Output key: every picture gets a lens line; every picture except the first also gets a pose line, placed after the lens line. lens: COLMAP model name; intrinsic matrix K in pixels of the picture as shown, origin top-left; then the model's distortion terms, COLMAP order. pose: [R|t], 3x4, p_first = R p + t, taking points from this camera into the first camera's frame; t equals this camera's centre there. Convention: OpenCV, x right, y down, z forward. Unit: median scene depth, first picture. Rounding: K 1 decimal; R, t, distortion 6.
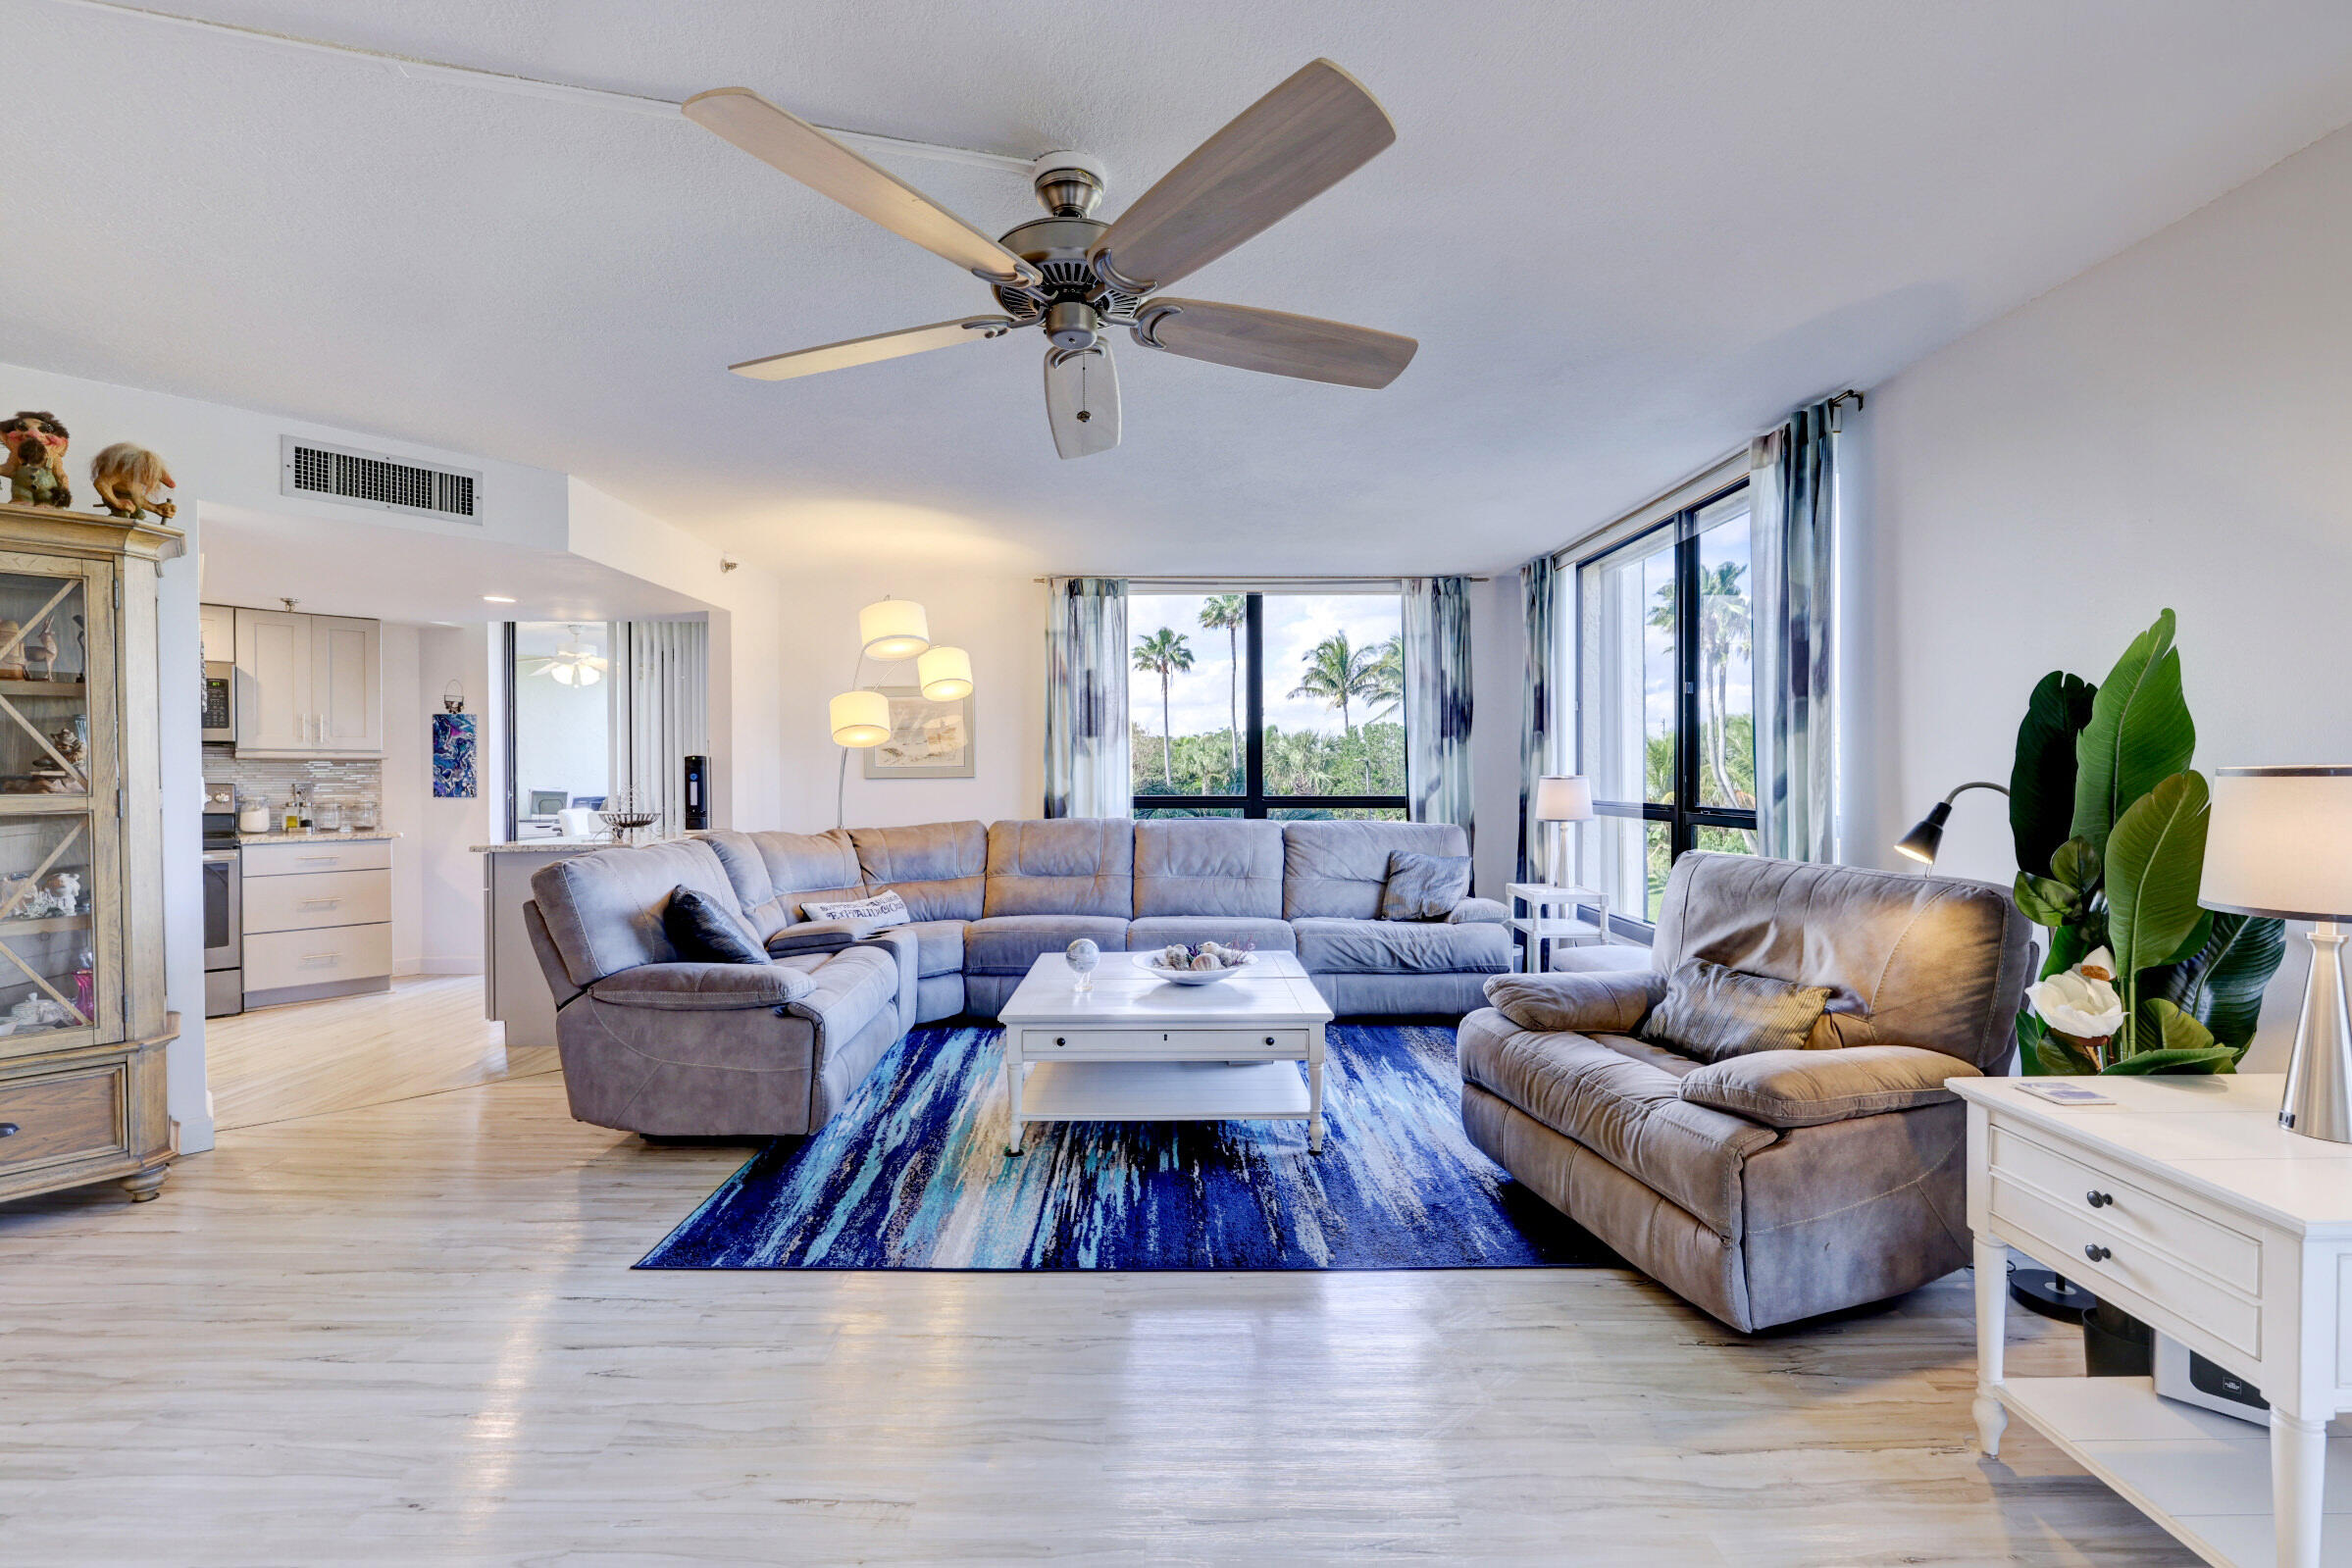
lens RADIAL K [[976.9, 0, 1173.3], [0, 976.9, 778.9], [0, 0, 1]] dist [-0.002787, 0.000226]
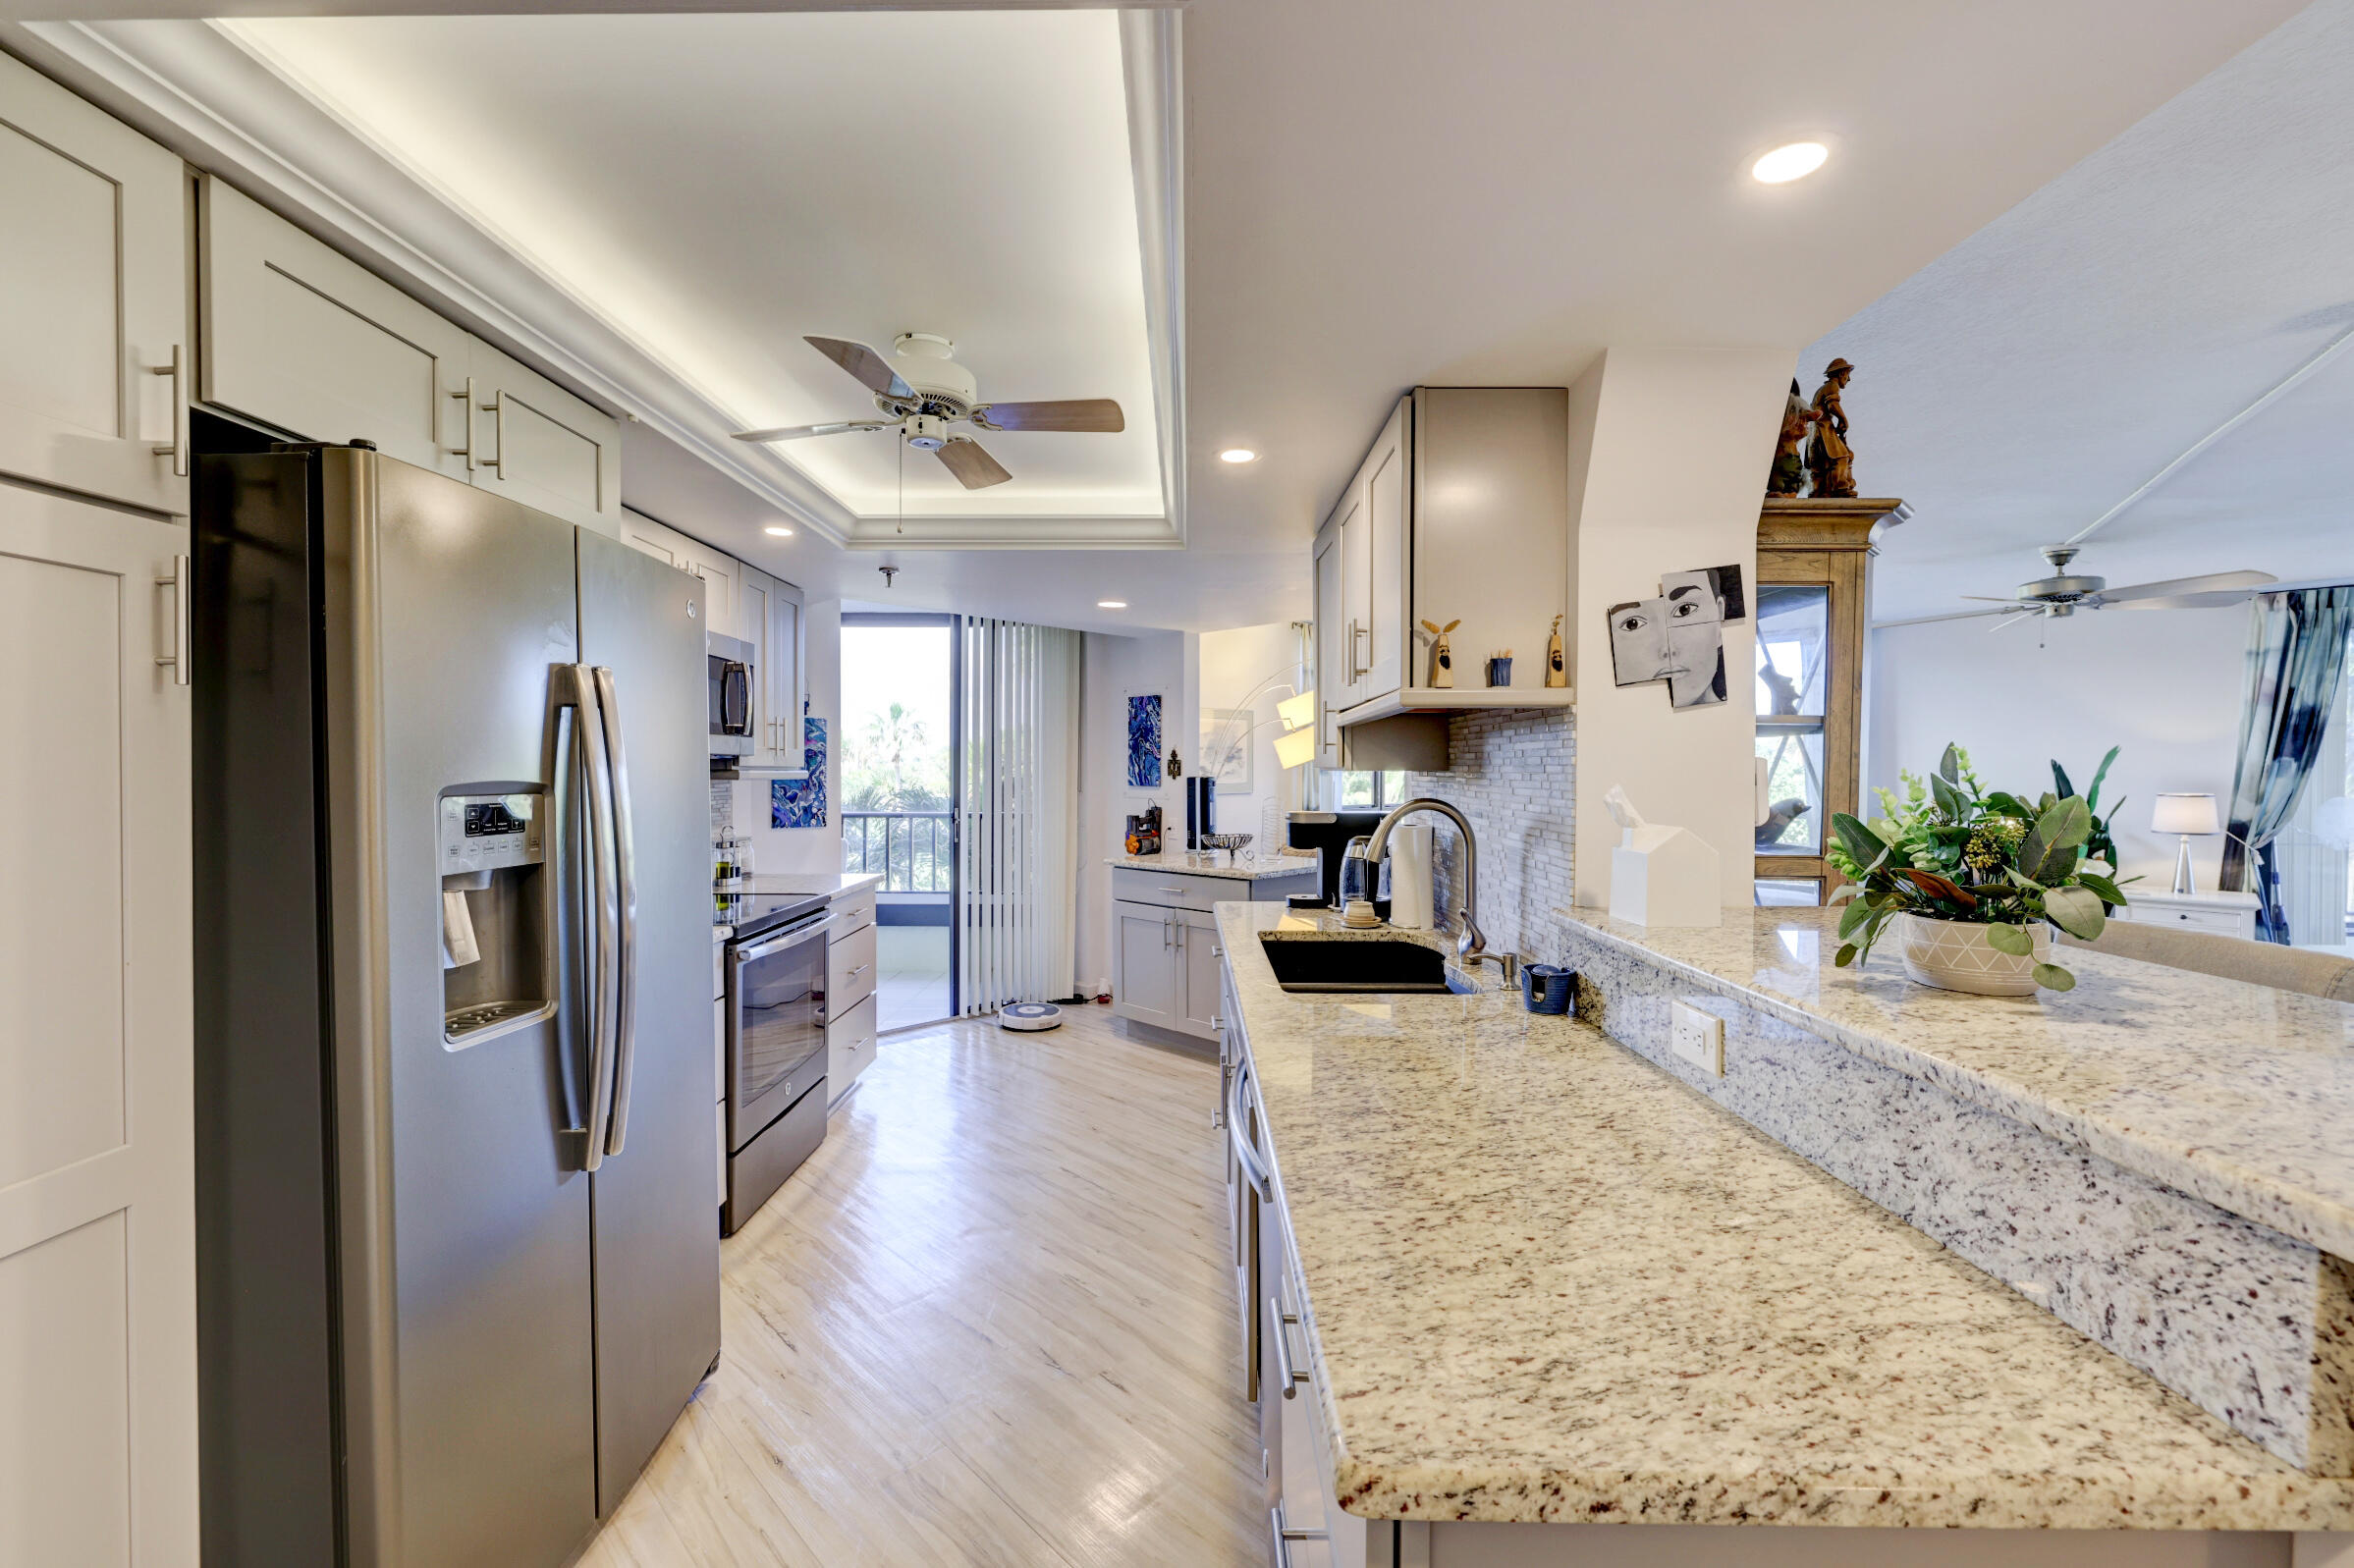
lens RADIAL K [[977.7, 0, 1174.3], [0, 977.7, 778.9], [0, 0, 1]] dist [-0.002787, 0.000226]
pose [[0.718654, -0.005556, 0.695346, -1.978316], [-0.000715, 0.999962, 0.008729, -0.047332], [-0.695368, -0.006770, 0.718622, 0.479761]]
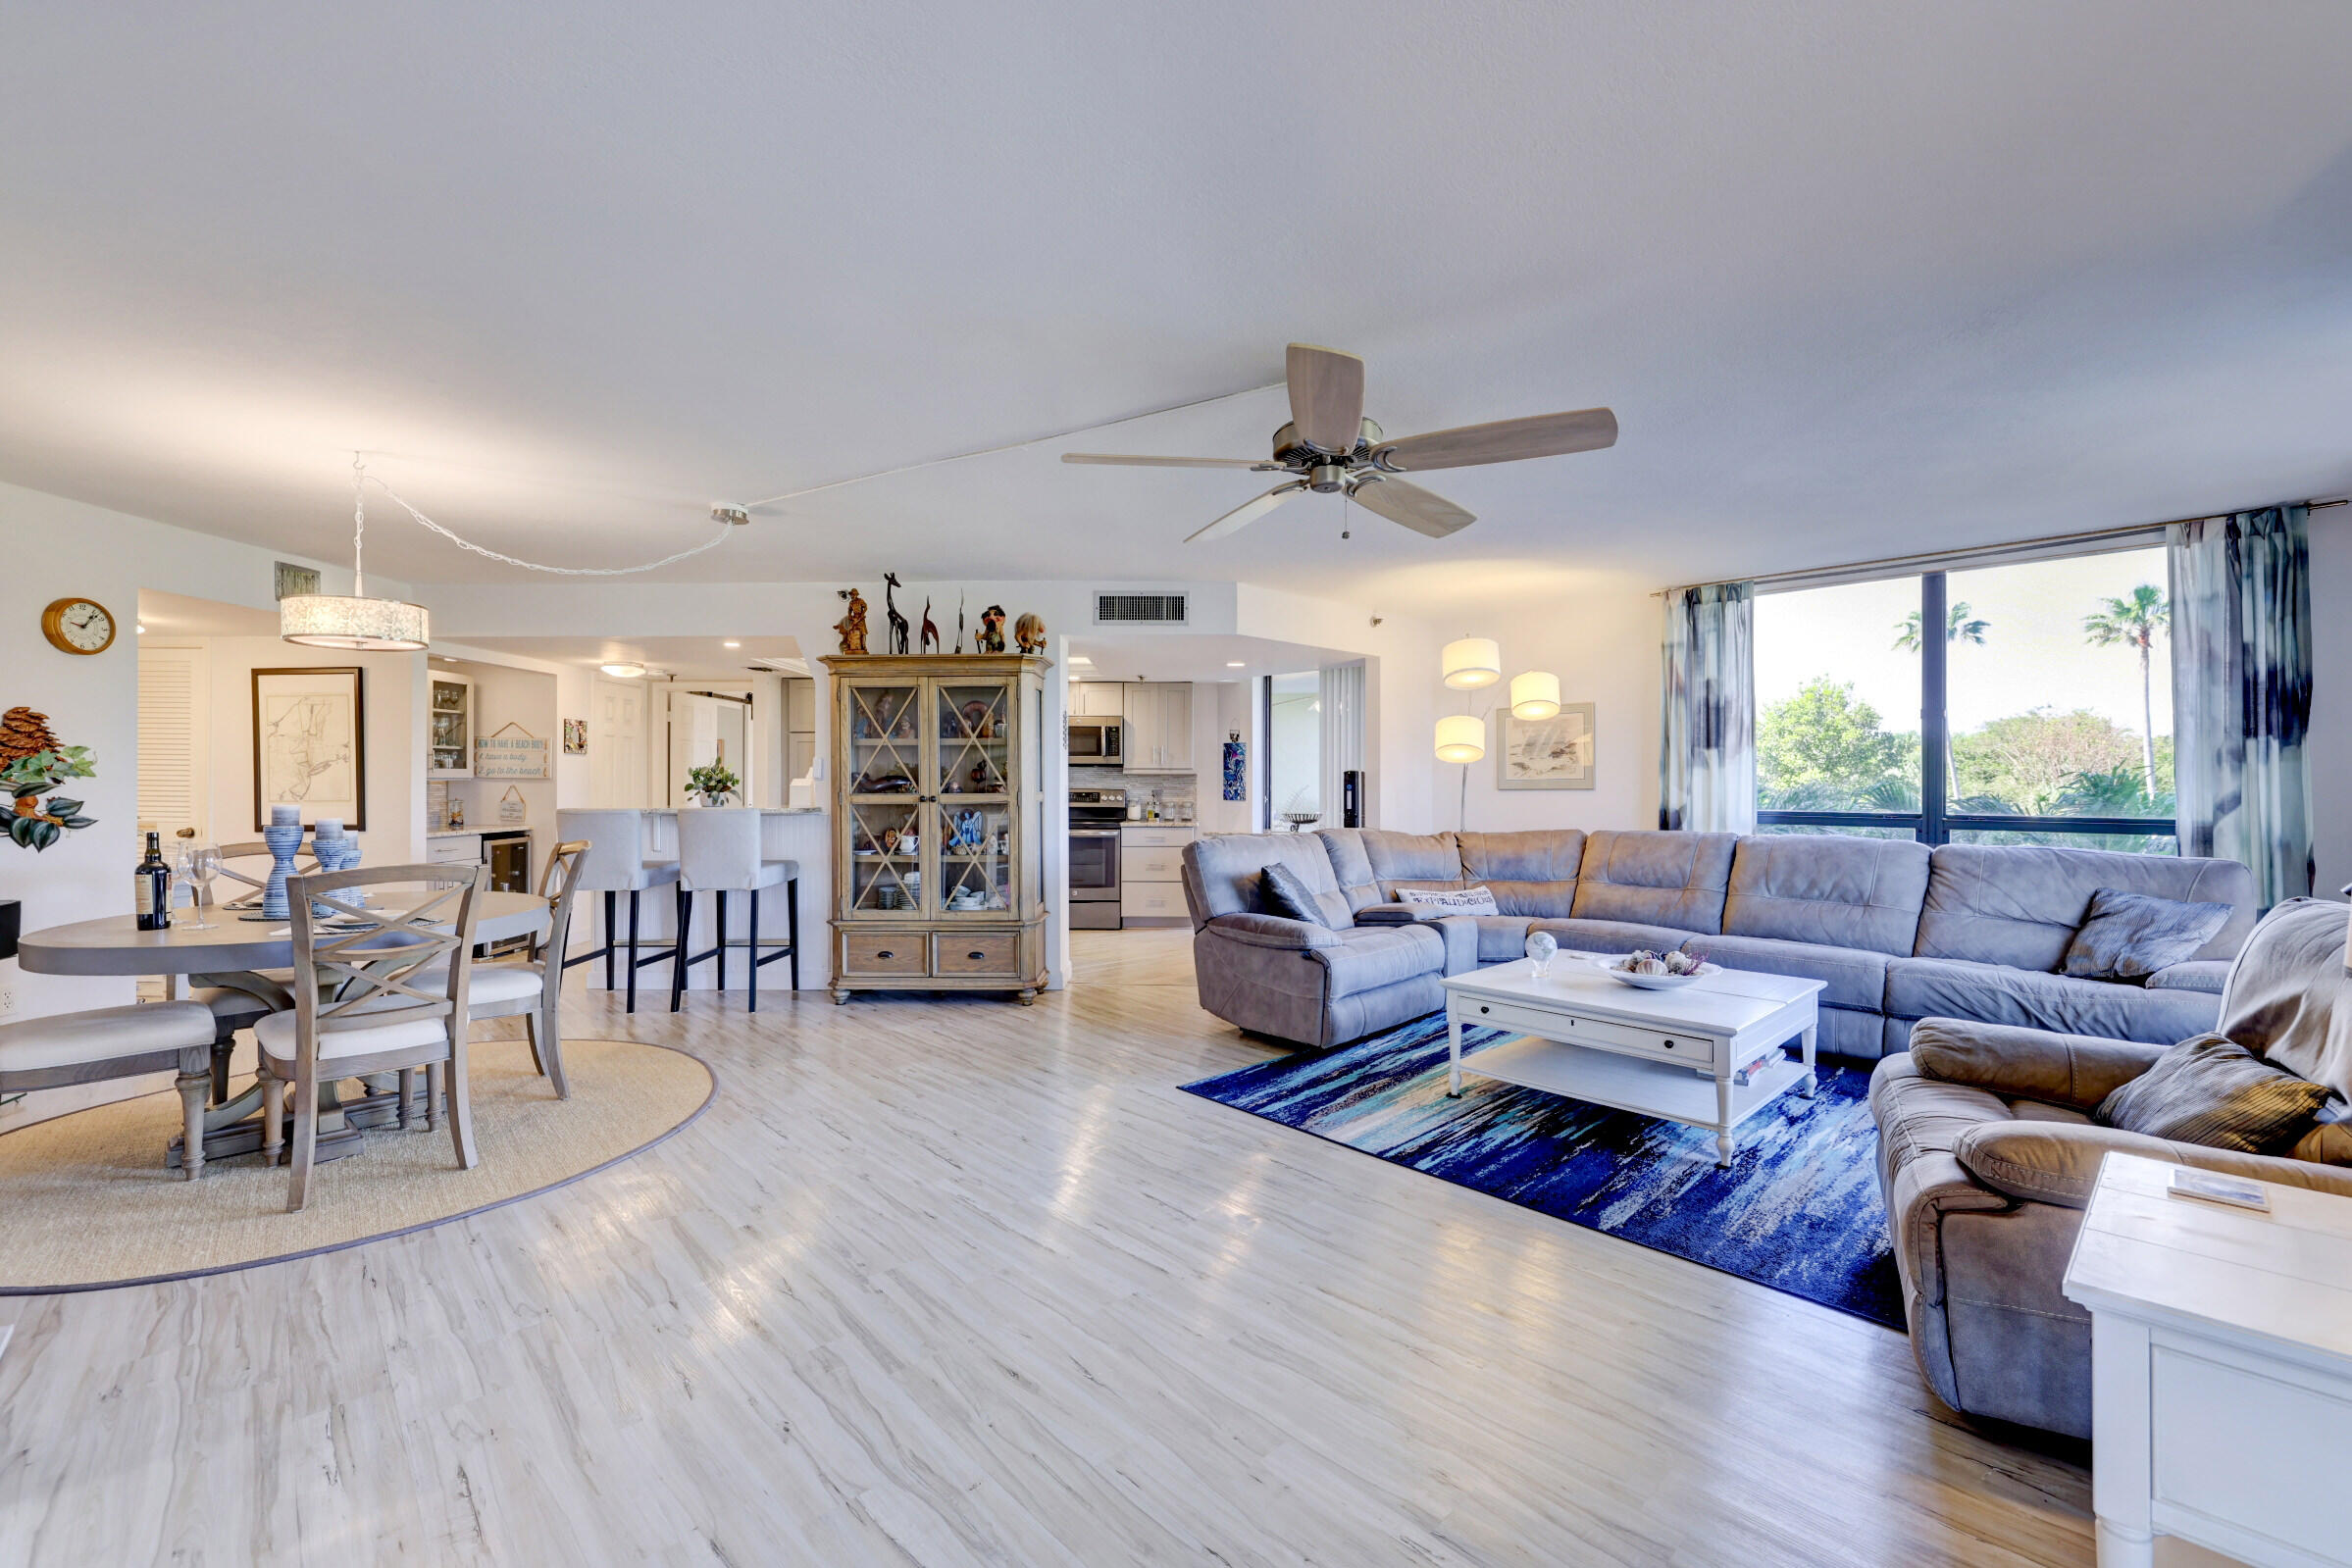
lens RADIAL K [[976.8, 0, 1171.6], [0, 976.8, 778.6], [0, 0, 1]] dist [-0.001785, -0.000195]
pose [[0.680246, -0.000674, -0.732983, 0.486952], [-0.007958, 0.999934, -0.008305, -0.001430], [0.732941, 0.011483, 0.680196, -0.095369]]
